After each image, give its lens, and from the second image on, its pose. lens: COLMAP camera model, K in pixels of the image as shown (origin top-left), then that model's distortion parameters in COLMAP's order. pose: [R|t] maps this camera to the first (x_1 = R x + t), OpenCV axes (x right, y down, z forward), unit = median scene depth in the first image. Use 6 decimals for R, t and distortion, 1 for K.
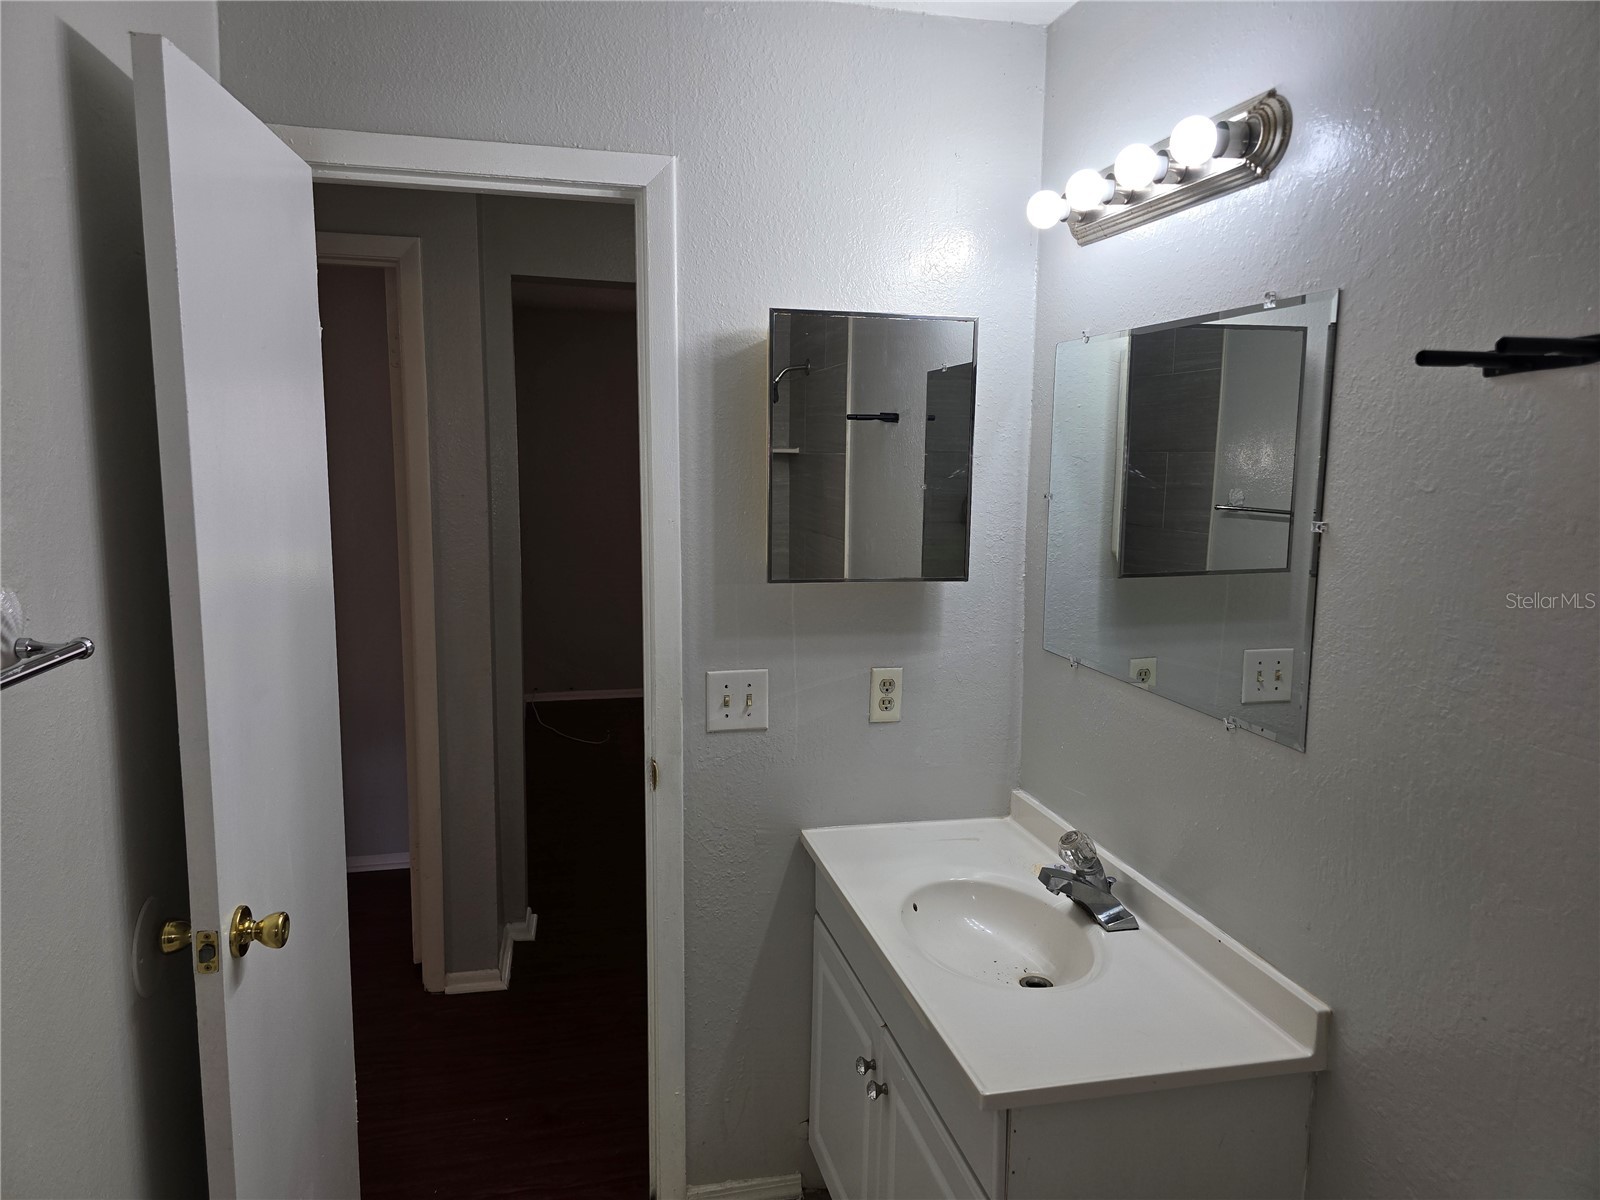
lens RADIAL K [[1096.4, 0, 800.0], [0, 1096.4, 600.0], [0, 0, 1]] dist [-0.001034, -0.000829]
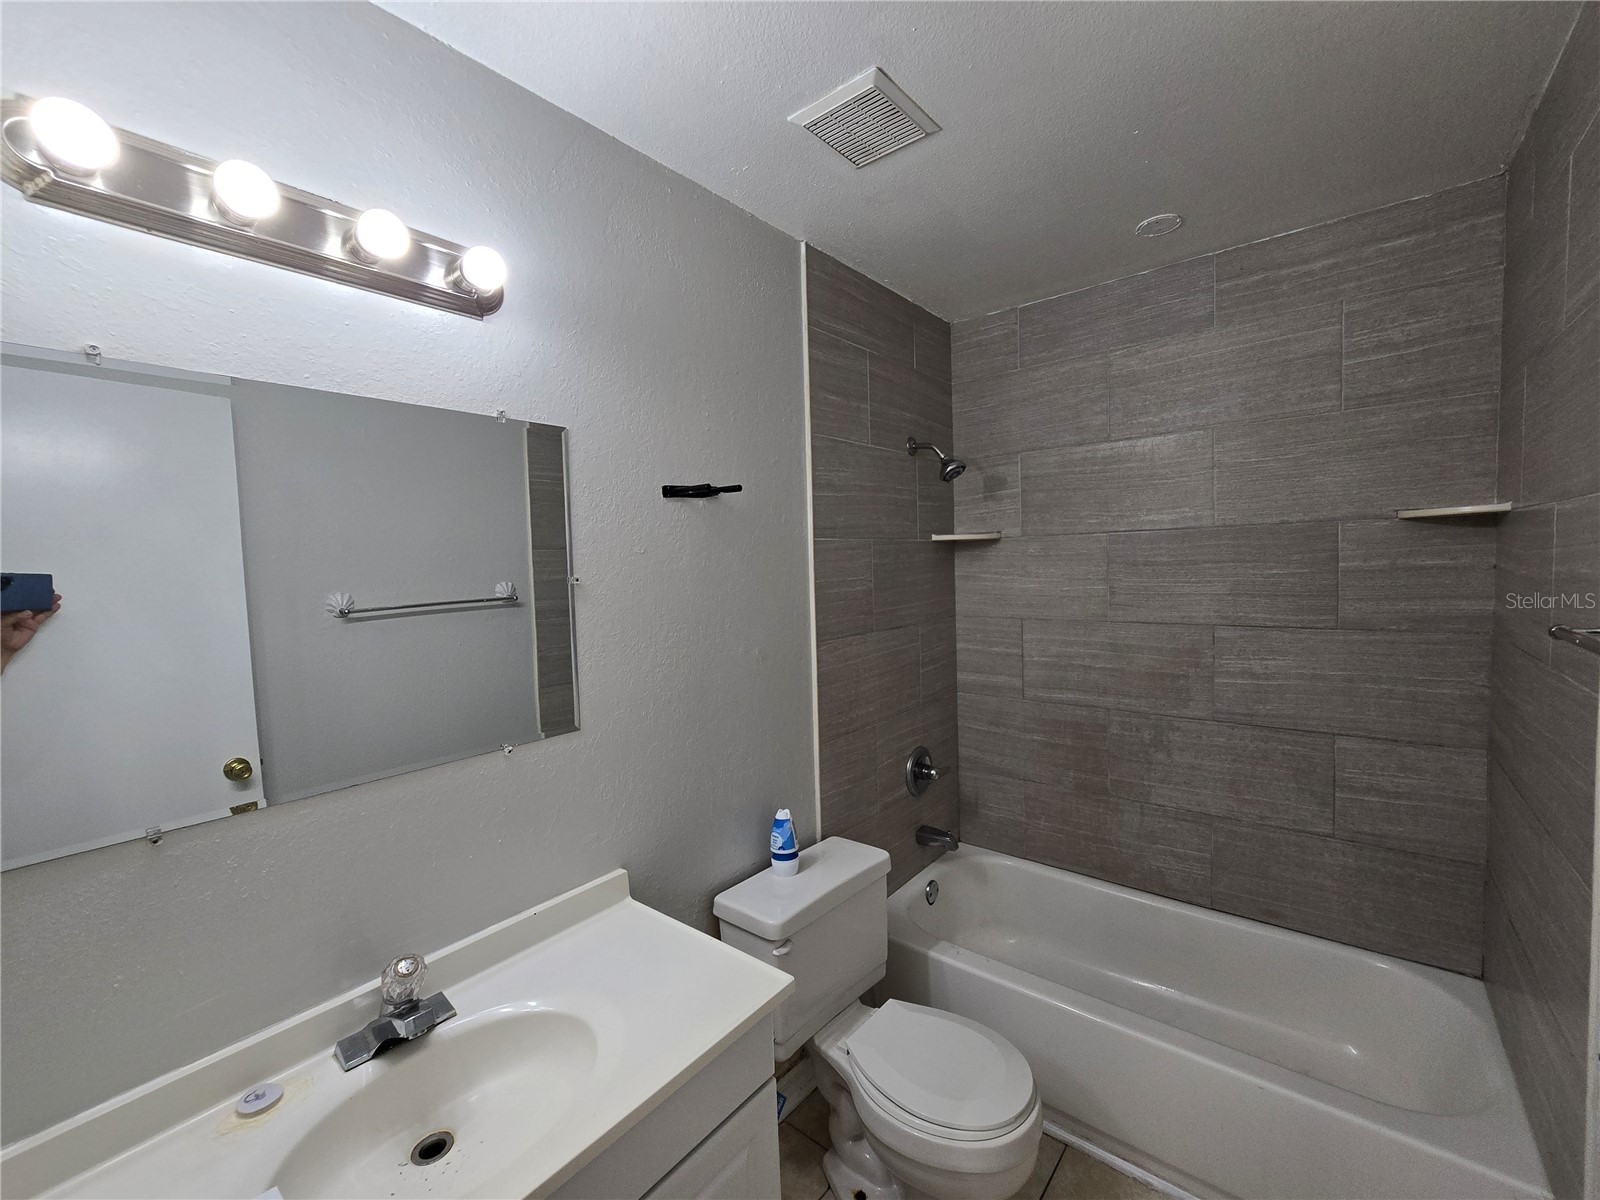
lens RADIAL K [[654.8, 0, 803.6], [0, 654.8, 594.4], [0, 0, 1]] dist [-0.001397, -0.000029]
pose [[-0.611223, -0.036791, 0.790603, -0.470099], [0.129291, 0.980859, 0.145602, -0.145755], [-0.780827, 0.191213, -0.594767, 1.360031]]
